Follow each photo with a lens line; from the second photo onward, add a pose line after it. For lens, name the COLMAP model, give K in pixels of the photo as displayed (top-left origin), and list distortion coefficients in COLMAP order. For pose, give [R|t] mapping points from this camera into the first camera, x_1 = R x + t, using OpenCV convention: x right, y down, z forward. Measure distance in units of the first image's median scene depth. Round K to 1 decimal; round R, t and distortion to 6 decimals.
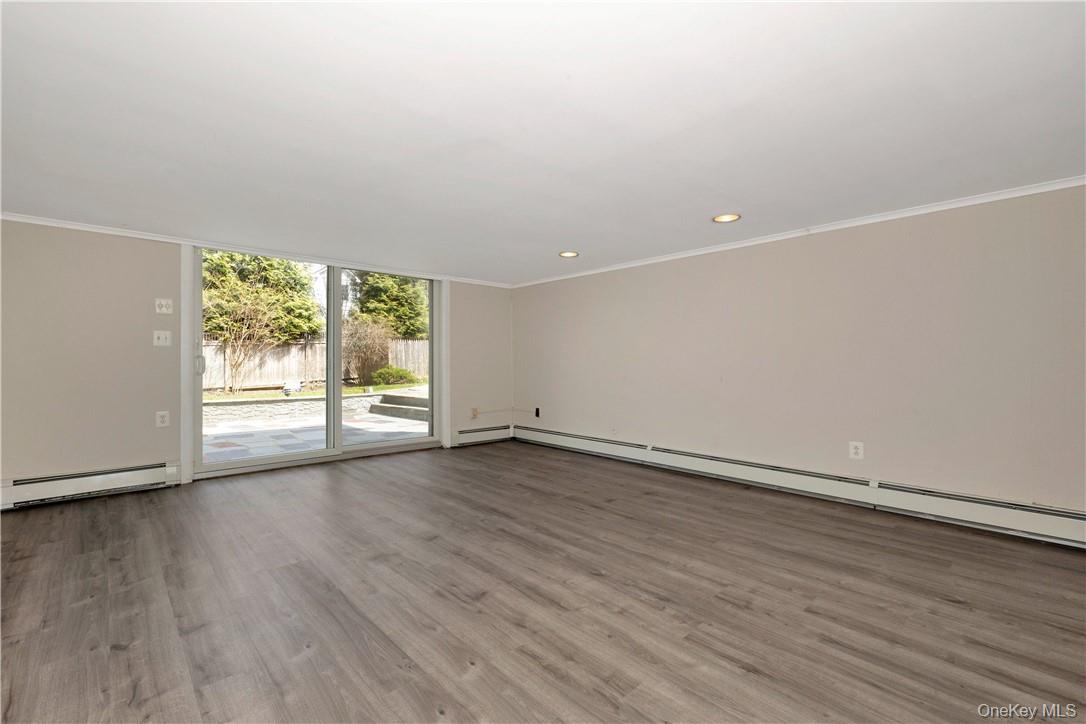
lens RADIAL K [[469.3, 0, 538.8], [0, 469.3, 360.3], [0, 0, 1]] dist [0.004018, -0.000090]
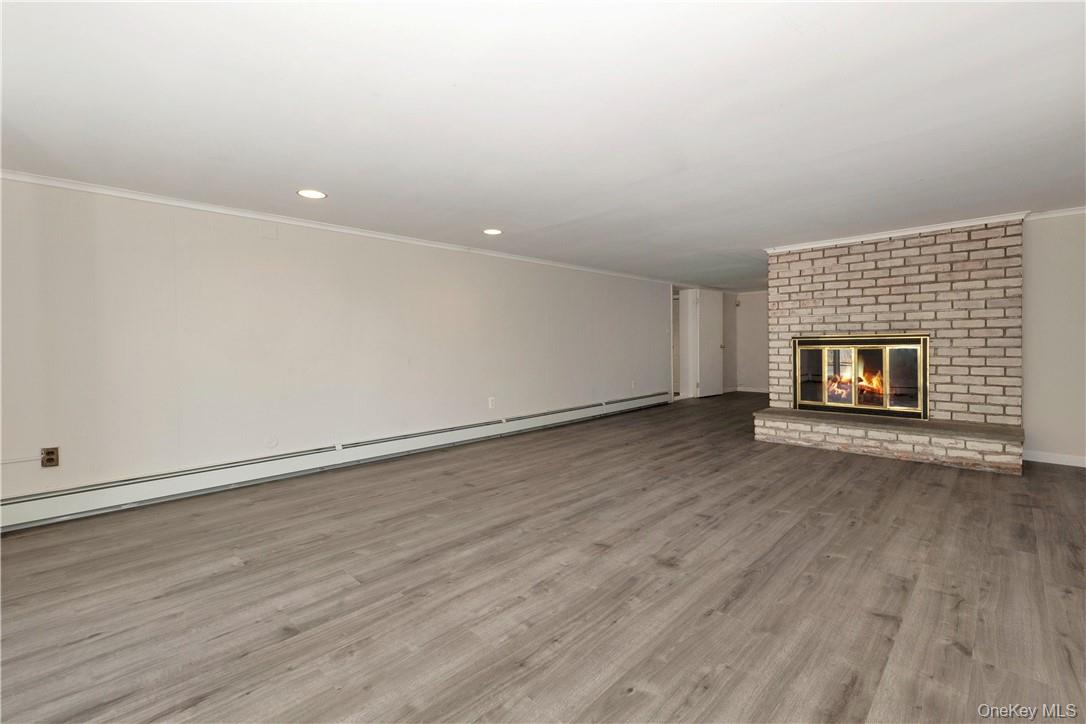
lens RADIAL K [[469.3, 0, 538.9], [0, 469.3, 356.5], [0, 0, 1]] dist [0.004018, -0.000090]
pose [[-0.043532, -0.026329, 0.998705, -1.304245], [0.007683, 0.999614, 0.026688, 0.000637], [-0.999022, 0.008834, -0.043313, 1.379941]]
